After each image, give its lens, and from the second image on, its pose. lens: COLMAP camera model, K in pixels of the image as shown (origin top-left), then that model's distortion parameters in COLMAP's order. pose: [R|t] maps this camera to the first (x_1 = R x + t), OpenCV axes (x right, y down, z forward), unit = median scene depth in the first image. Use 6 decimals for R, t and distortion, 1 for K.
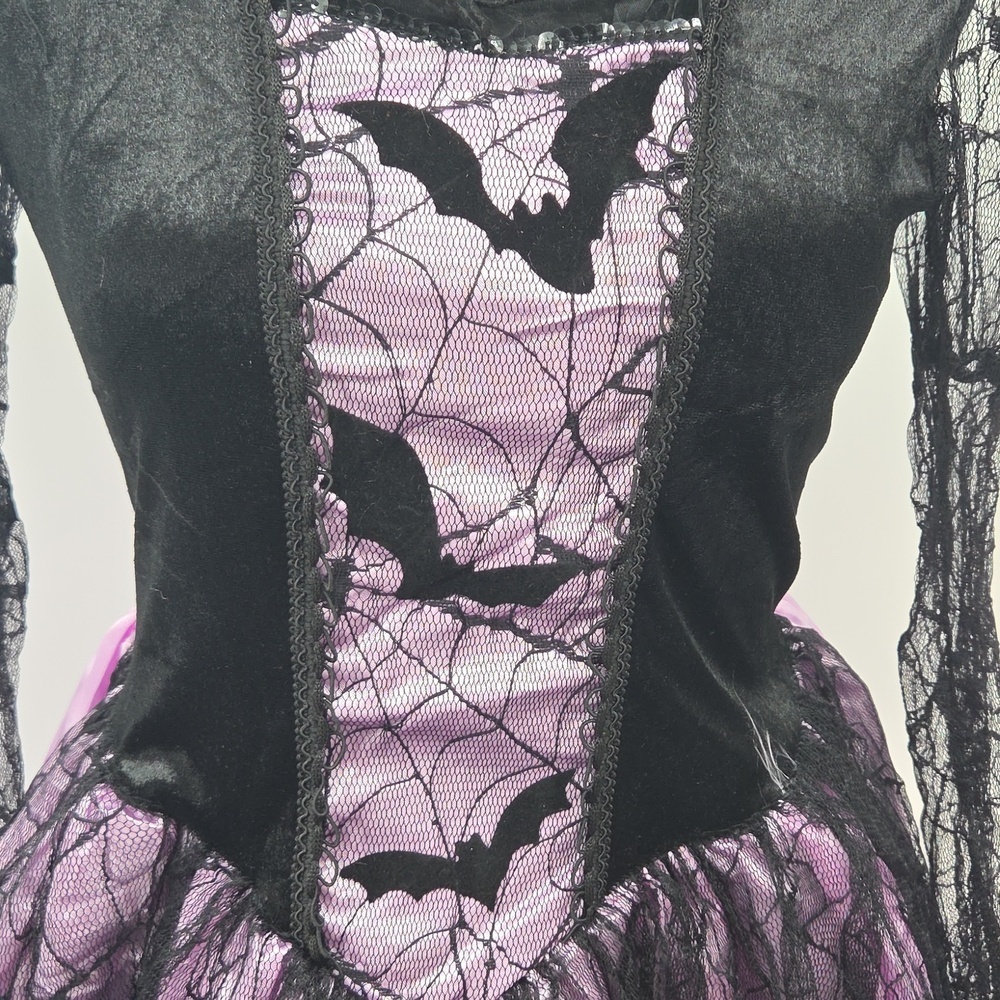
lens RADIAL K [[1340.1, 0, 479.2], [0, 1340.1, 498.0], [0, 0, 1]] dist [0.017812, 0.009731]
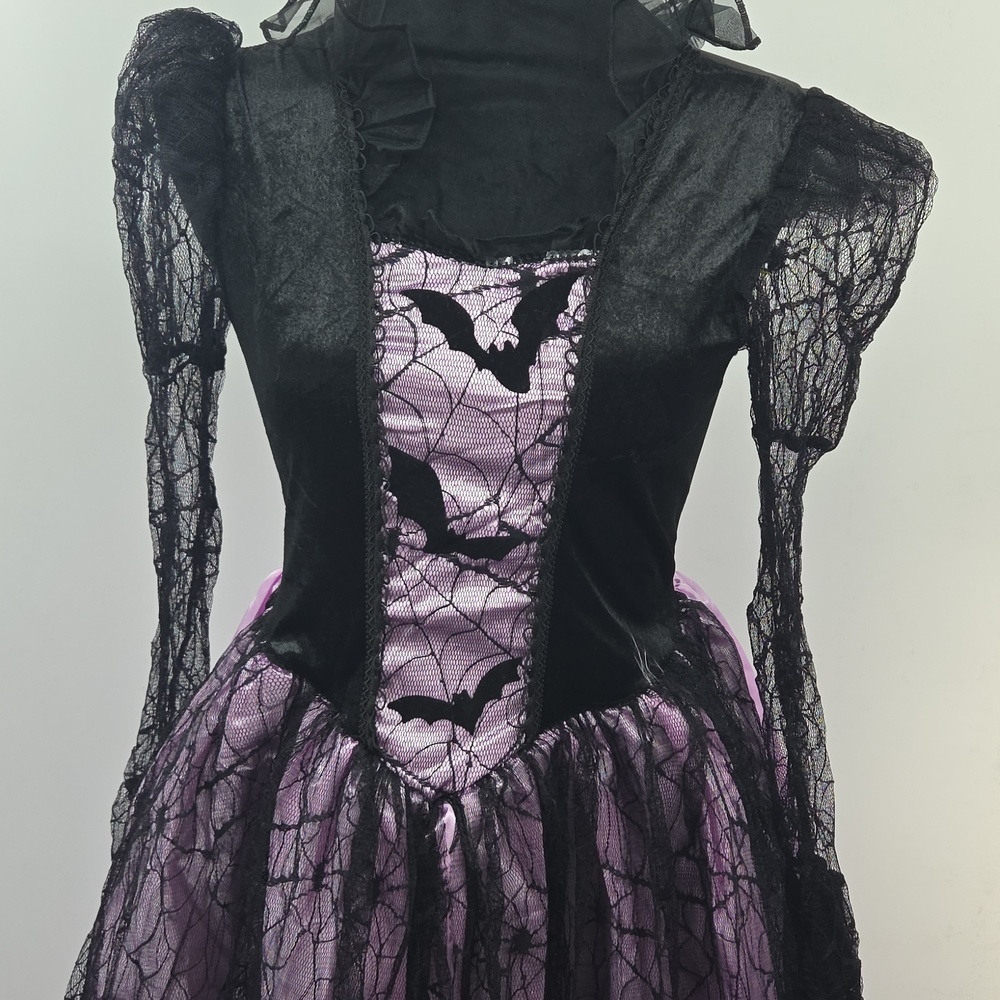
lens RADIAL K [[1351.8, 0, 514.7], [0, 1351.8, 501.3], [0, 0, 1]] dist [0.034964, -0.045918]
pose [[0.995945, 0.044723, -0.078058, 0.200974], [-0.048075, 0.997977, -0.041606, 0.074923], [0.076040, 0.045190, 0.996080, -0.830111]]
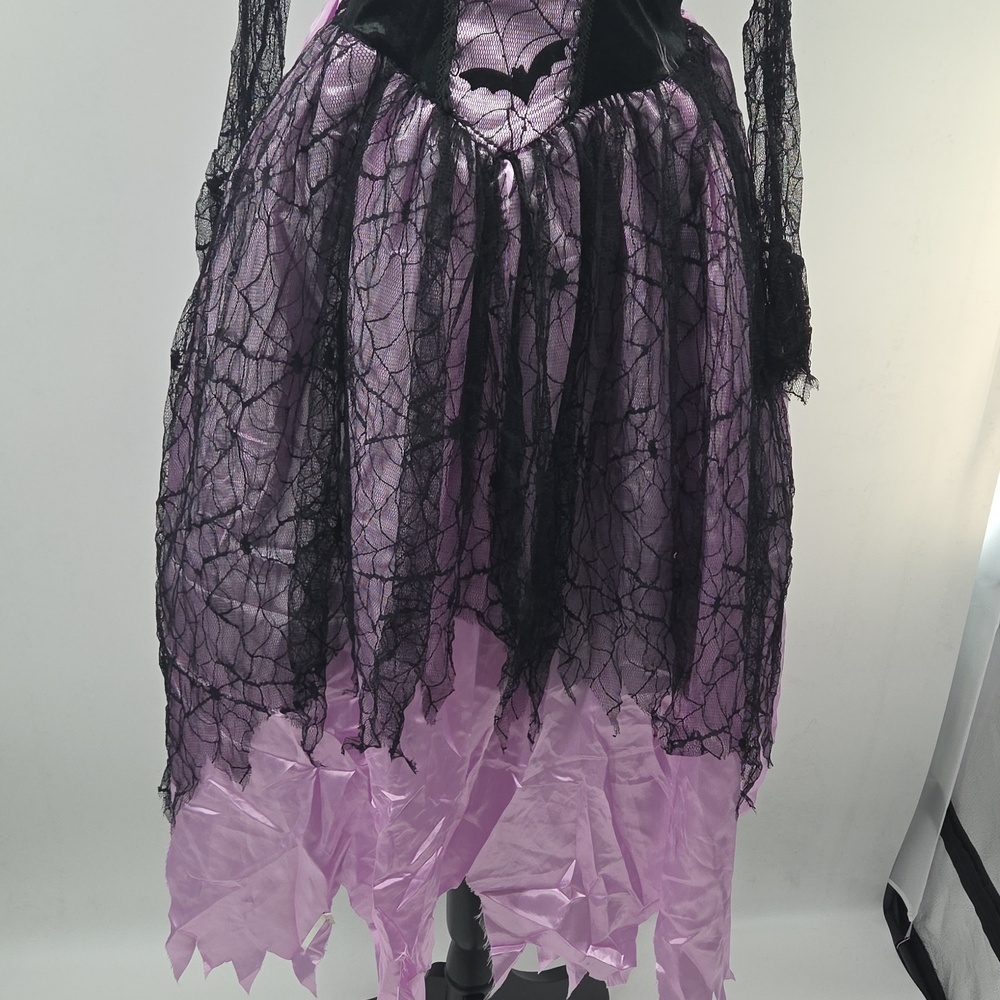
lens RADIAL K [[1351.8, 0, 514.7], [0, 1351.8, 501.3], [0, 0, 1]] dist [0.034964, -0.045918]
pose [[0.997740, 0.063955, 0.020585, -0.014426], [-0.066683, 0.980056, 0.187198, 0.553563], [-0.008202, -0.188147, 0.982107, -1.335028]]
